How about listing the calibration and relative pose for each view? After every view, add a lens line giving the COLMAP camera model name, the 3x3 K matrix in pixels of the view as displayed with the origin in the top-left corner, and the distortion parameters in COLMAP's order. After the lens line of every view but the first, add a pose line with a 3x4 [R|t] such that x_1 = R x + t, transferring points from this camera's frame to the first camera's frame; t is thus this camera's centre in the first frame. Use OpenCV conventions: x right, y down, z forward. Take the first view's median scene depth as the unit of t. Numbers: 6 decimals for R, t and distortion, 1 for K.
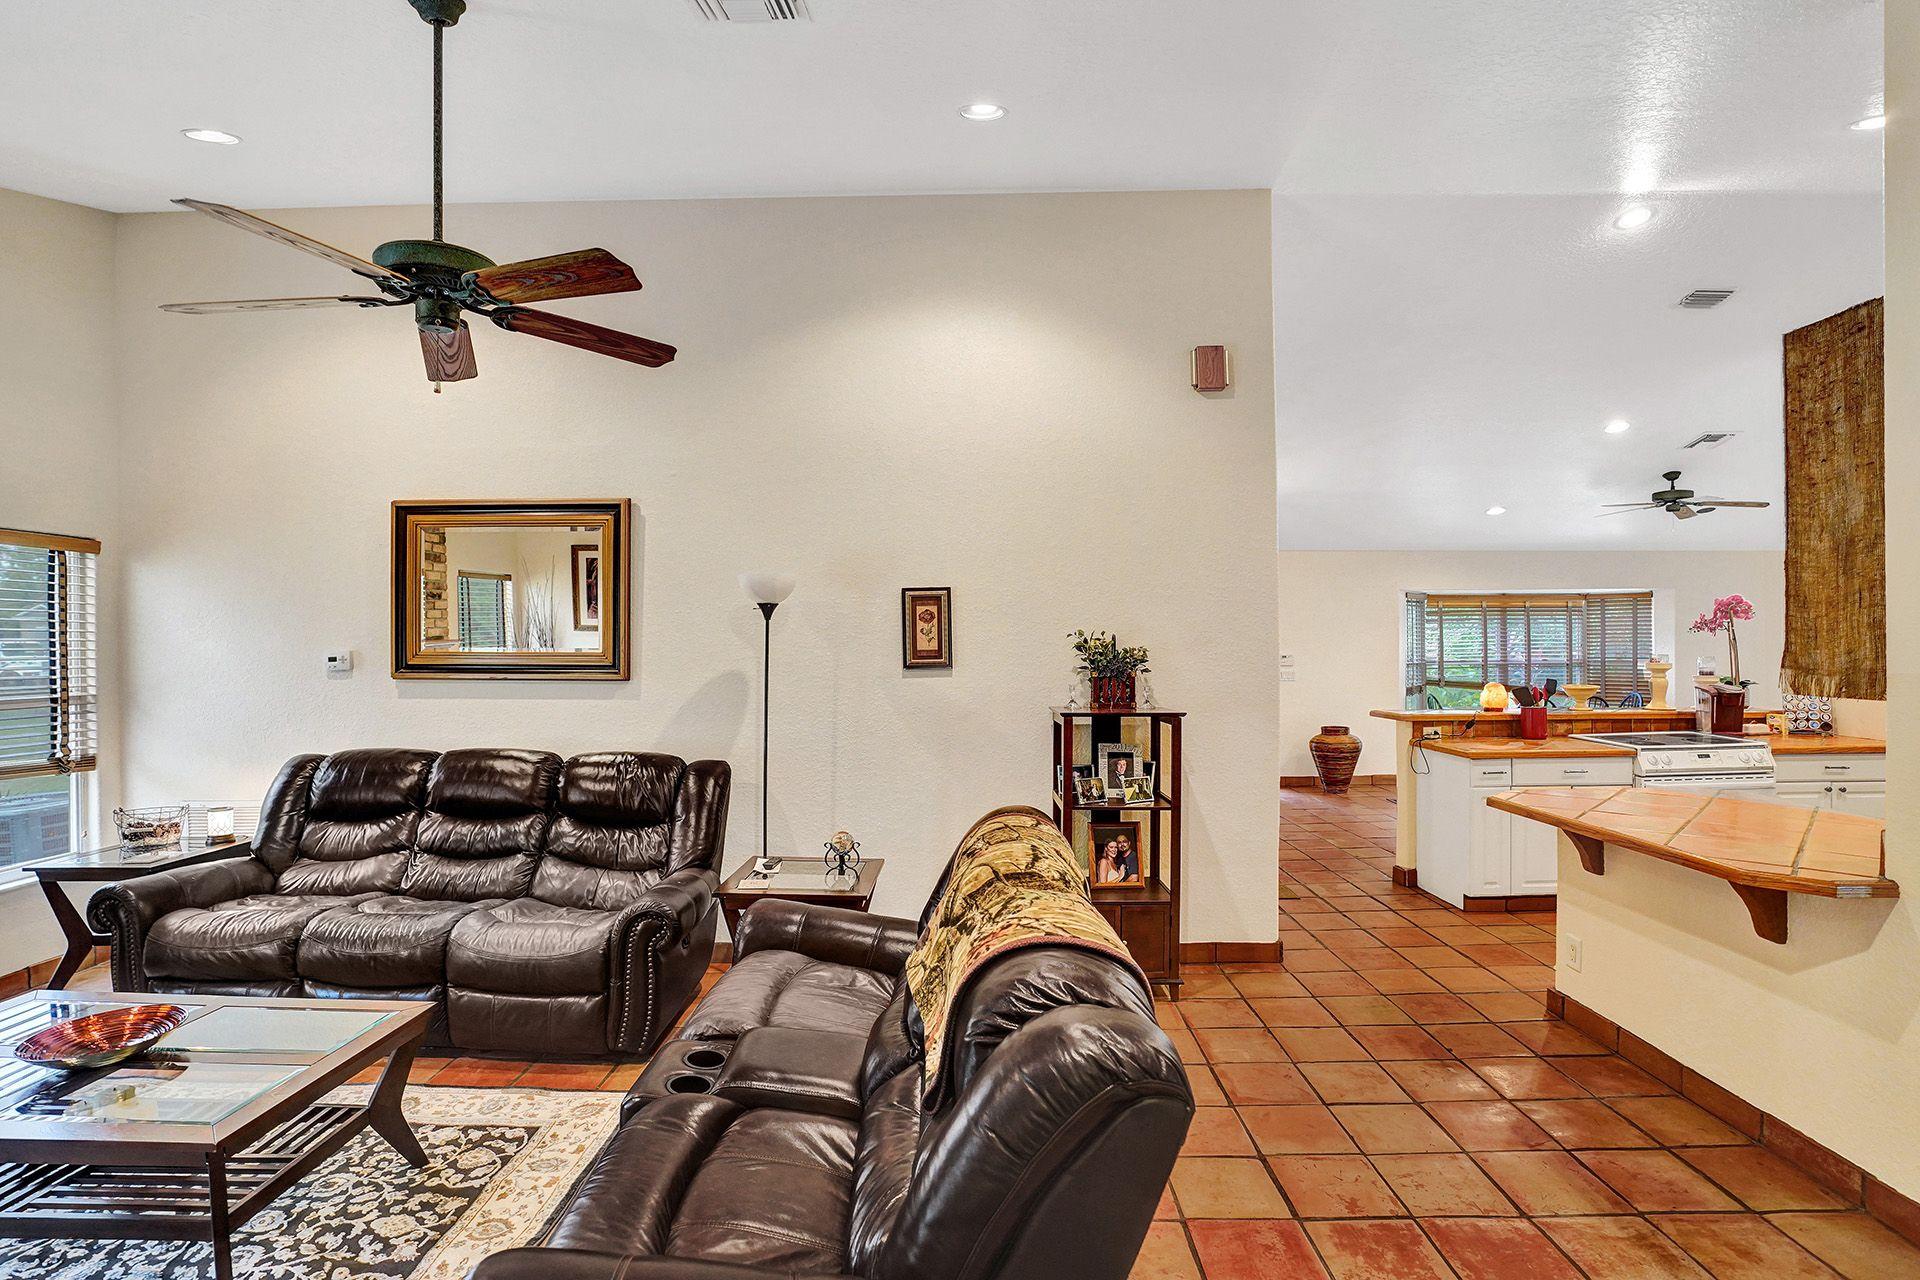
lens RADIAL K [[893.7, 0, 957.1], [0, 893.7, 653.0], [0, 0, 1]] dist [-0.068371, 0.028618]
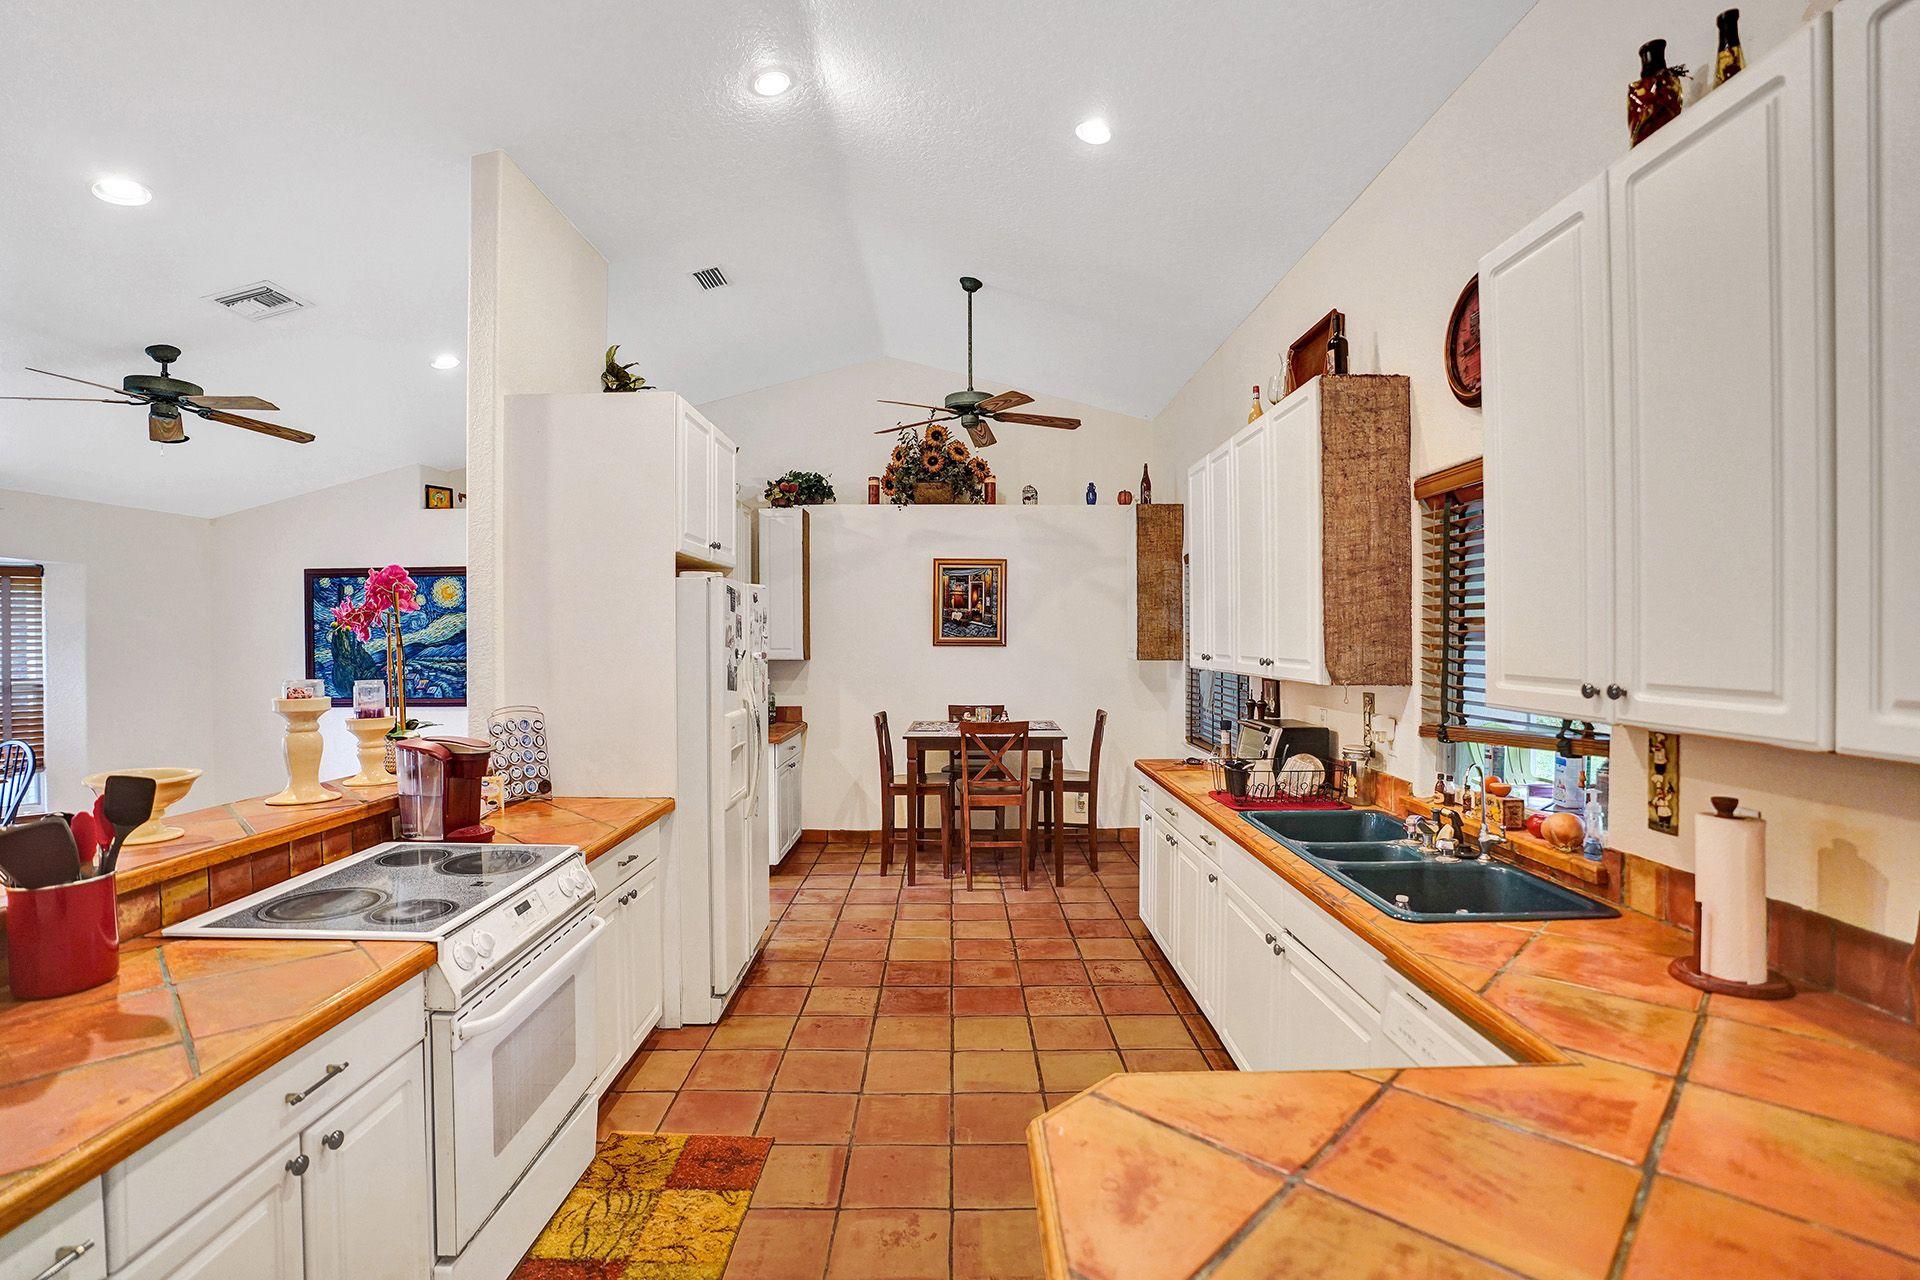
lens RADIAL K [[893.7, 0, 953.4], [0, 893.7, 638.7], [0, 0, 1]] dist [-0.068371, 0.028618]
pose [[-0.025989, 0.003802, 0.999655, 0.360944], [0.021537, 0.999763, -0.003243, -0.012014], [-0.999430, 0.021445, -0.026065, 0.699469]]
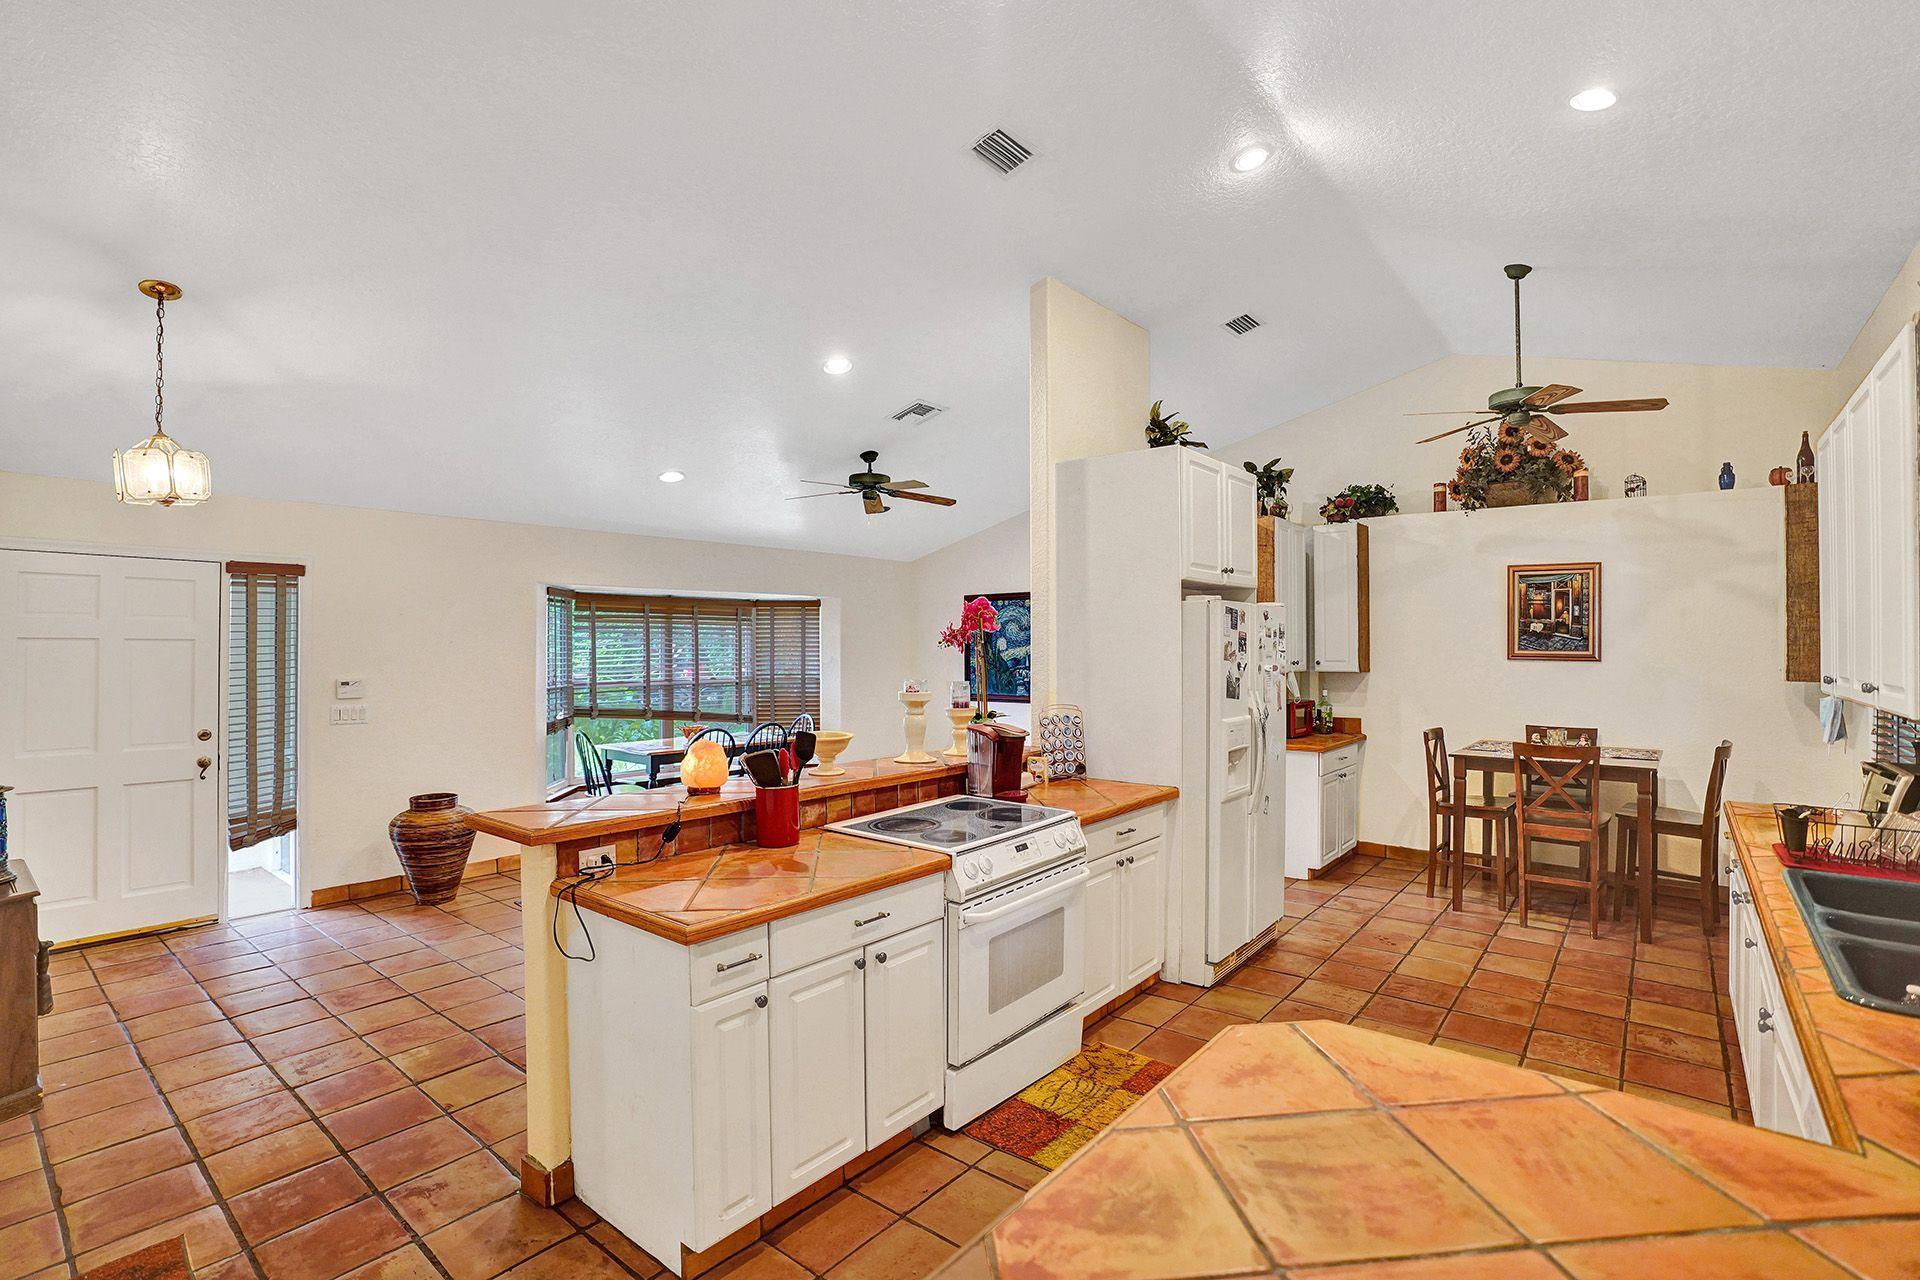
lens RADIAL K [[893.7, 0, 965.1], [0, 893.7, 639.8], [0, 0, 1]] dist [-0.068371, 0.028618]
pose [[0.611691, 0.011348, 0.791015, 0.294245], [0.010125, 0.999703, -0.022172, -0.014613], [-0.791032, 0.021572, 0.611395, 0.565658]]
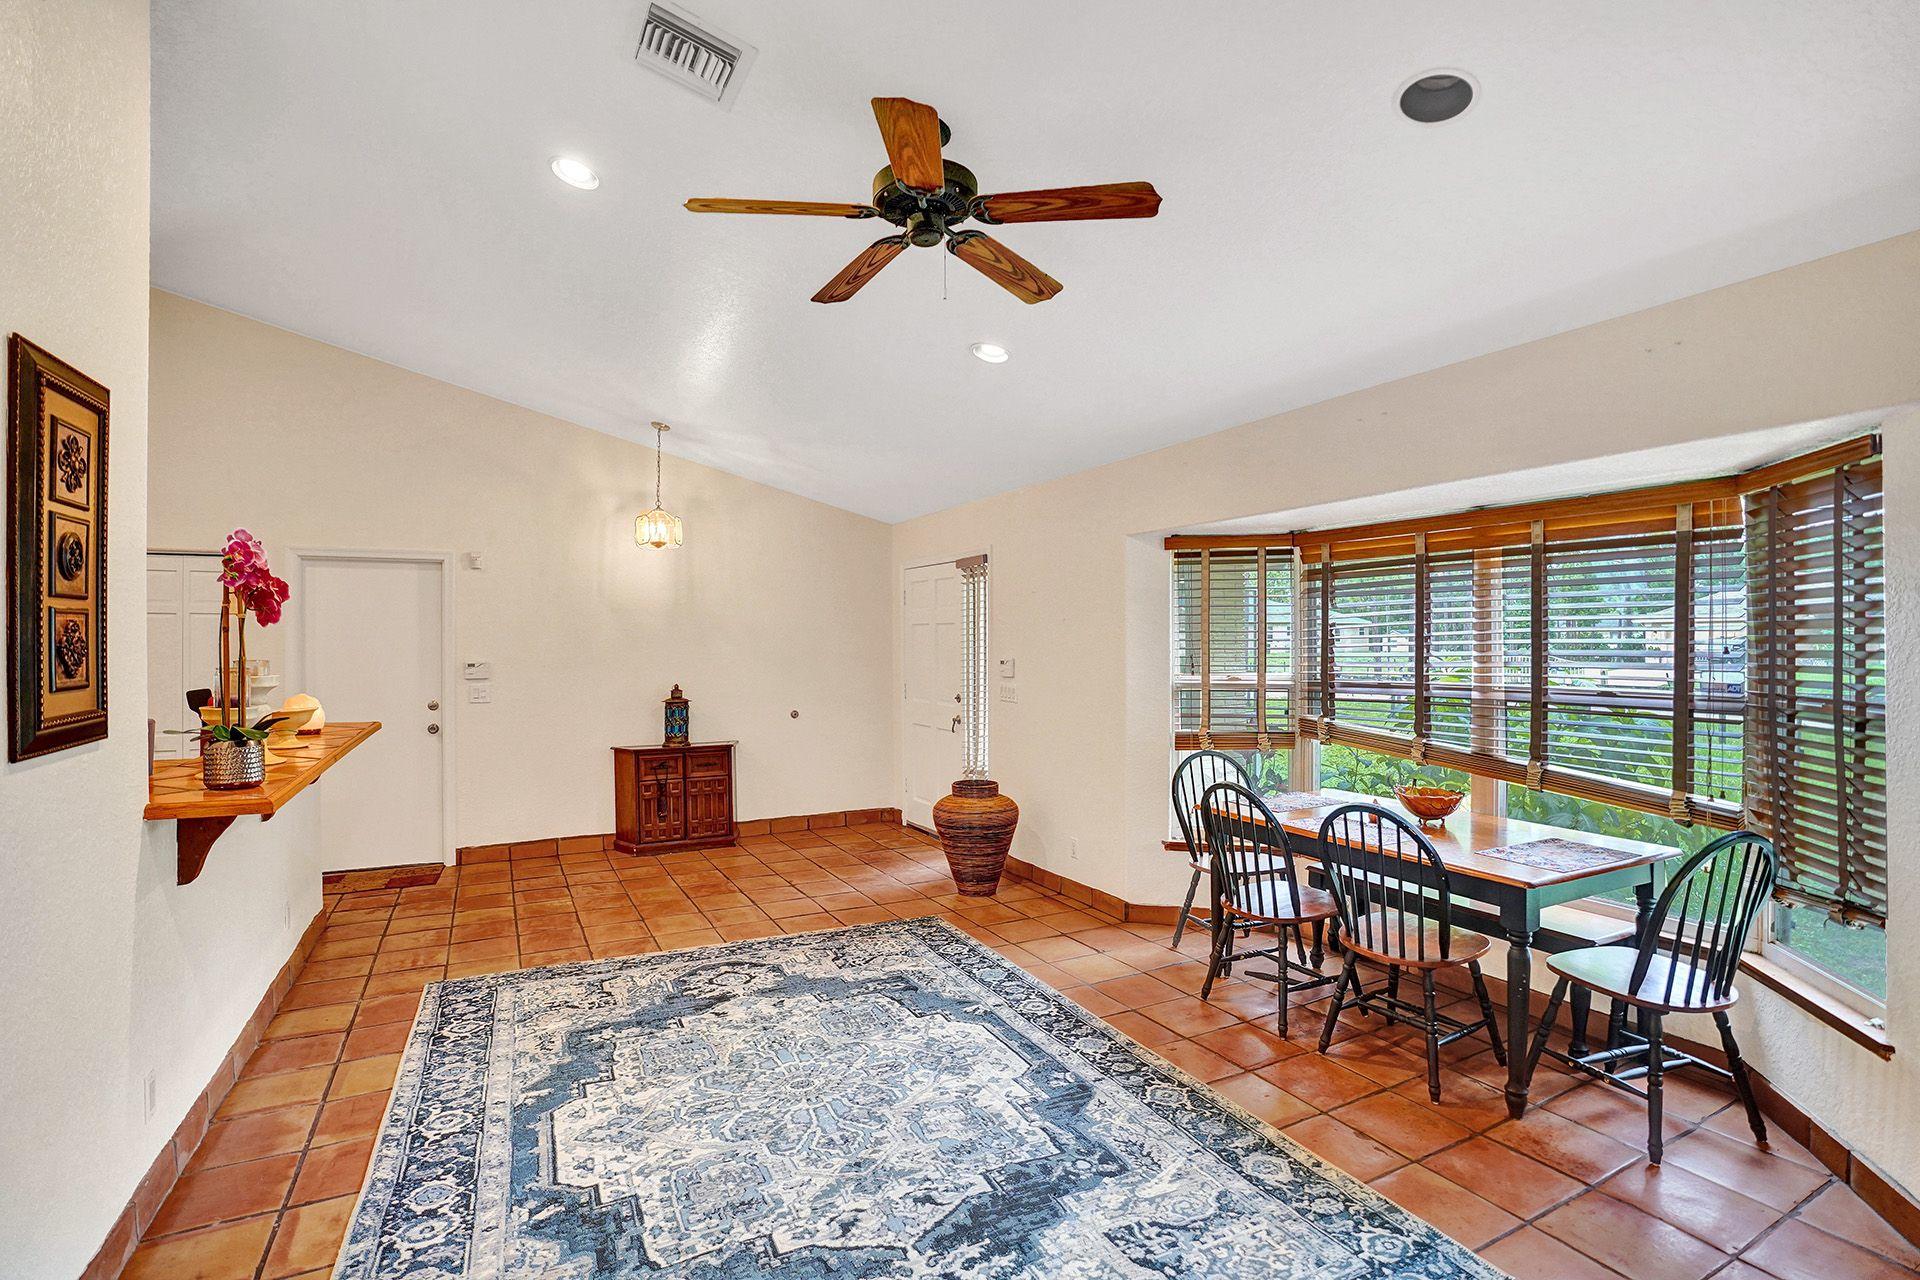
lens RADIAL K [[893.7, 0, 936.7], [0, 893.7, 622.4], [0, 0, 1]] dist [-0.068371, 0.028618]
pose [[0.480215, -0.015331, -0.877017, 1.545325], [-0.011359, 0.999655, -0.023695, -0.014630], [0.877077, 0.021341, 0.479875, 1.157249]]
